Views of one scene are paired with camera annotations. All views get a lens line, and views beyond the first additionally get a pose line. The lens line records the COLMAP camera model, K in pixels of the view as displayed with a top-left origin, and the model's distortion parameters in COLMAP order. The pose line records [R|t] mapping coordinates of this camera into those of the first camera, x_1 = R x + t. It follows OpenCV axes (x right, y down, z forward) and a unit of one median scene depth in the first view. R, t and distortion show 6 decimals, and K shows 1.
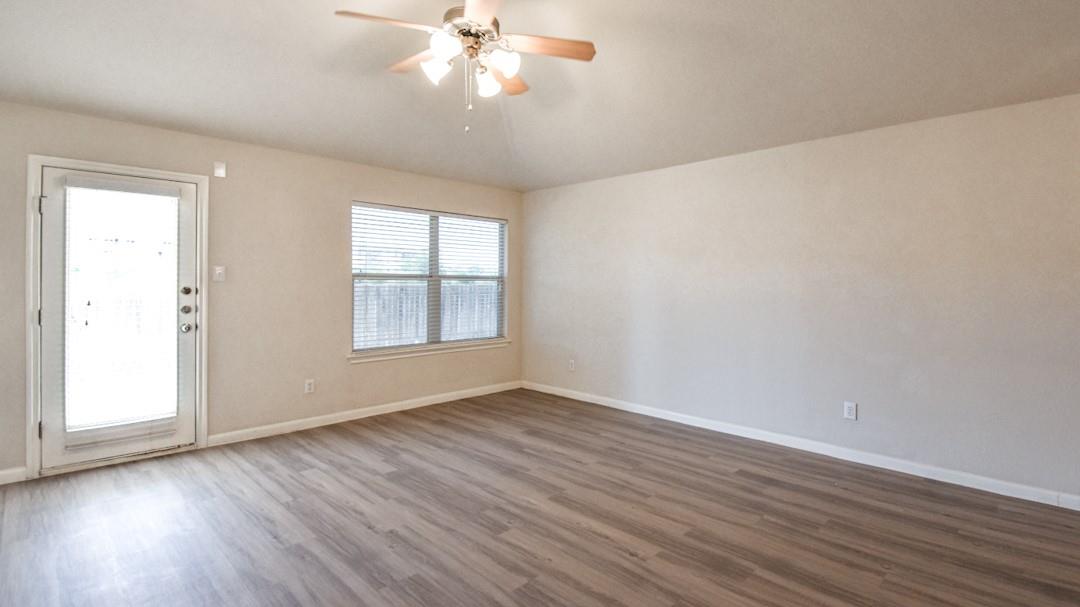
lens RADIAL K [[516.8, 0, 541.9], [0, 516.8, 289.0], [0, 0, 1]] dist [0.022617, -0.000410]
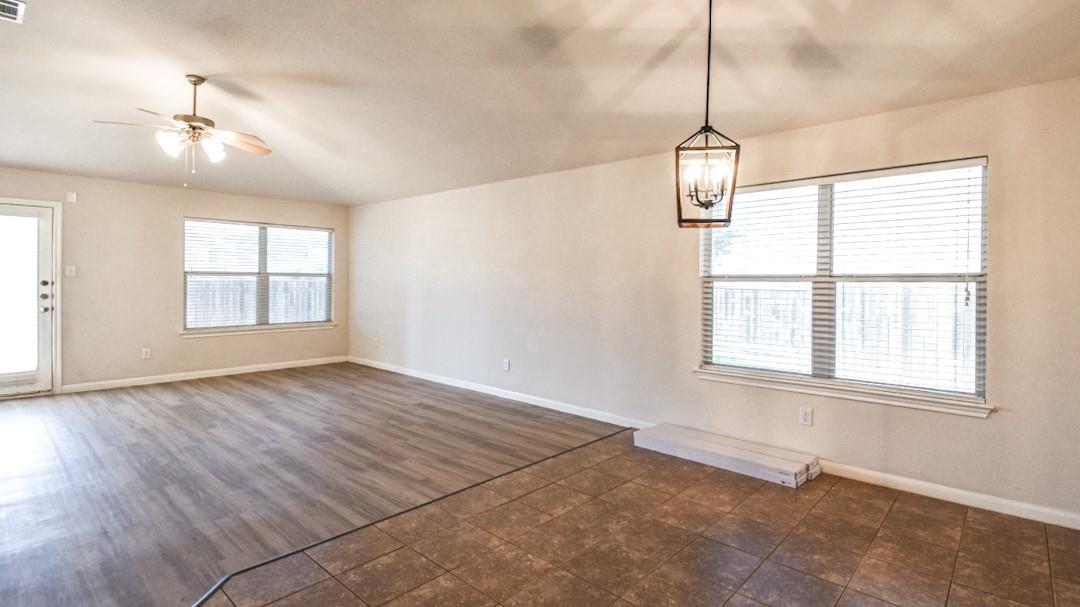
lens RADIAL K [[517.2, 0, 536.8], [0, 517.2, 285.1], [0, 0, 1]] dist [-0.002330, -0.001068]
pose [[0.998837, 0.003357, 0.048088, 0.513539], [-0.003293, 0.999994, -0.001401, 0.005654], [-0.048092, 0.001241, 0.998842, -0.407020]]
